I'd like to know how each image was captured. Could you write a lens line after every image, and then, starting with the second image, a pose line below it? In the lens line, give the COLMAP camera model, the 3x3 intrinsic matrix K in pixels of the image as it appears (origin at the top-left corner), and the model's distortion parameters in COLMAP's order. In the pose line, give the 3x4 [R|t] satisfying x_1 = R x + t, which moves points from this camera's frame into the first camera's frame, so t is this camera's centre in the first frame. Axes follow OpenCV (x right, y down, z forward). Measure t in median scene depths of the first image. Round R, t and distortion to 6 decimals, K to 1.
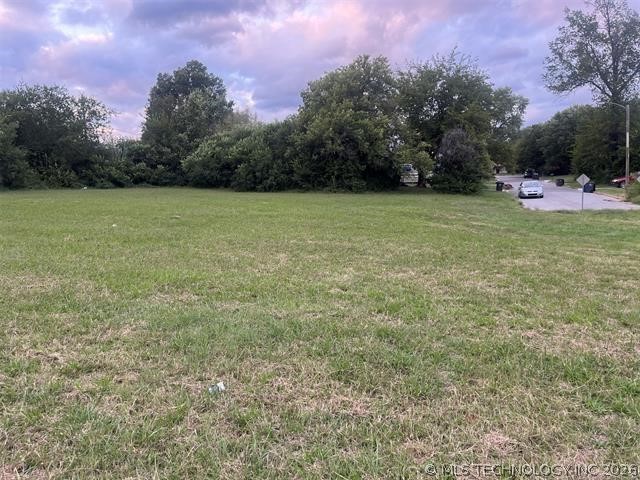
lens RADIAL K [[429.6, 0, 320.0], [0, 429.6, 240.0], [0, 0, 1]] dist [0.086742, -0.129535]
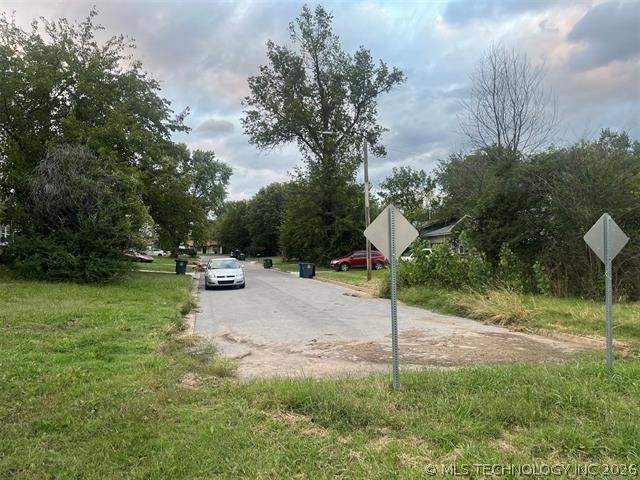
lens RADIAL K [[429.6, 0, 320.0], [0, 429.6, 240.0], [0, 0, 1]] dist [0.086742, -0.129535]
pose [[0.810933, 0.054205, 0.582622, 0.201168], [0.054931, 0.984251, -0.168028, -0.045164], [-0.582554, 0.168264, 0.795184, 0.373231]]
